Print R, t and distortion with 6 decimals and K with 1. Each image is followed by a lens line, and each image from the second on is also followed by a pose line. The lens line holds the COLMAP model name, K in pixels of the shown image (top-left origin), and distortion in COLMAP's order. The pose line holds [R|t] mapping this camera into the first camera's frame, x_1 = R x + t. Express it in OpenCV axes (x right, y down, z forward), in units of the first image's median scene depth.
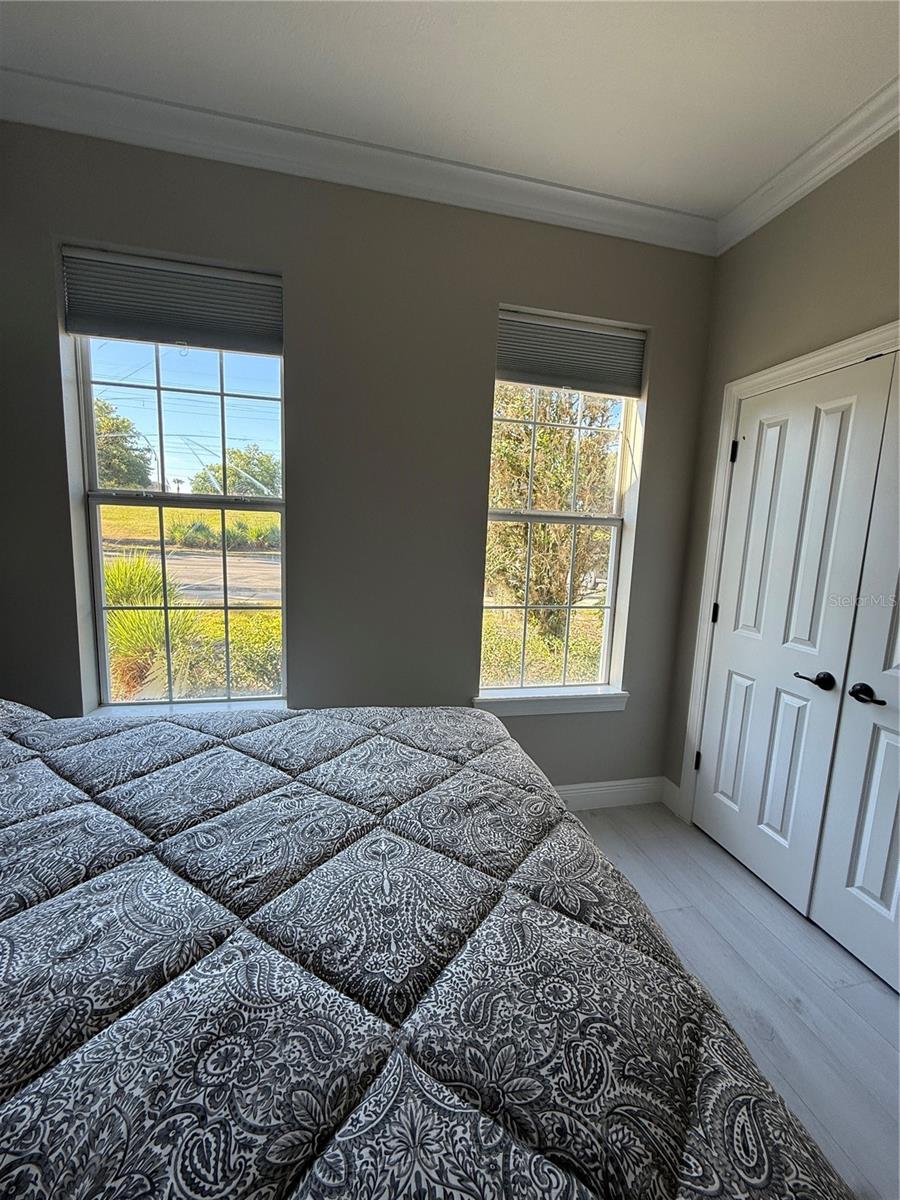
lens RADIAL K [[475.7, 0, 448.0], [0, 475.7, 596.4], [0, 0, 1]] dist [-0.001777, 0.000556]
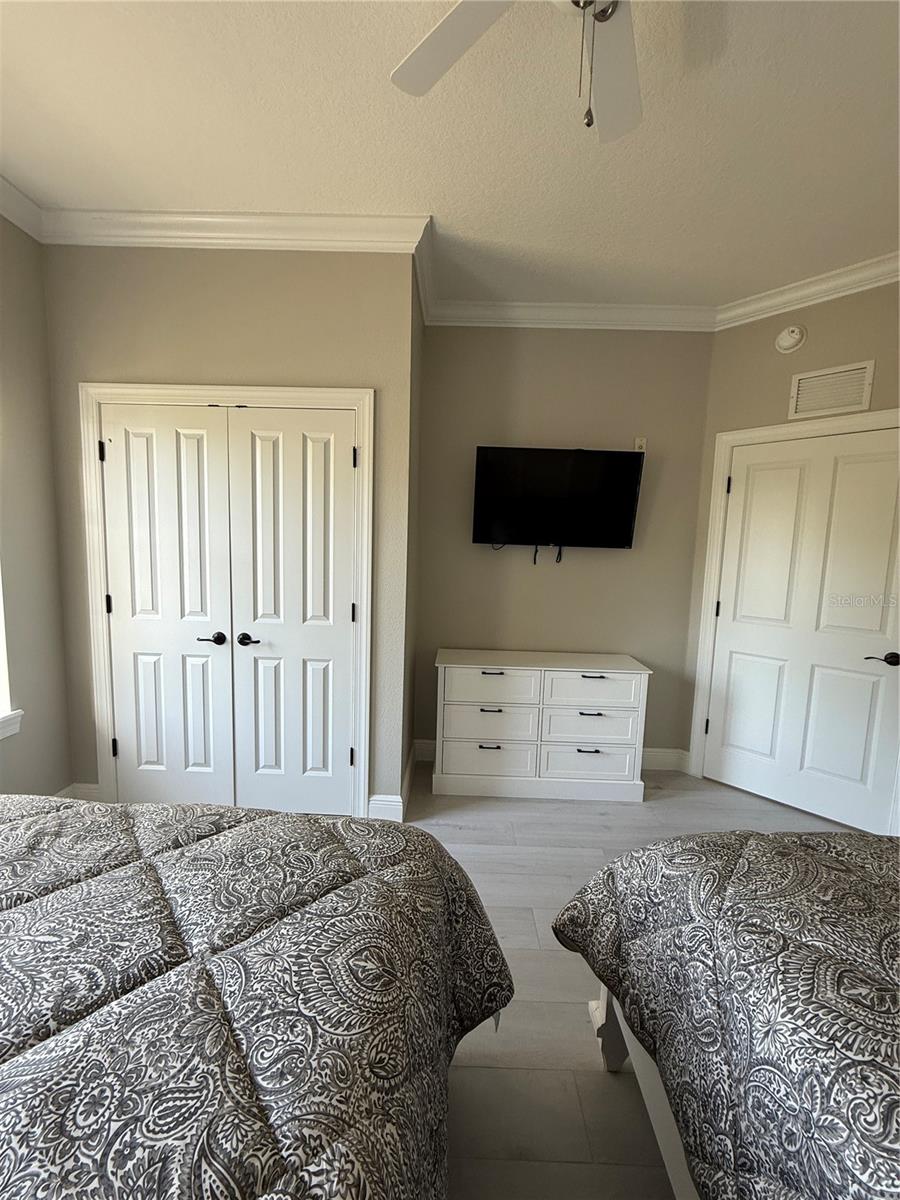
lens RADIAL K [[475.7, 0, 449.4], [0, 475.7, 597.7], [0, 0, 1]] dist [-0.001777, 0.000556]
pose [[0.249288, -0.137064, 0.958681, -0.427717], [0.112710, 0.987313, 0.111849, -0.019458], [-0.961848, 0.080170, 0.261574, -0.002940]]
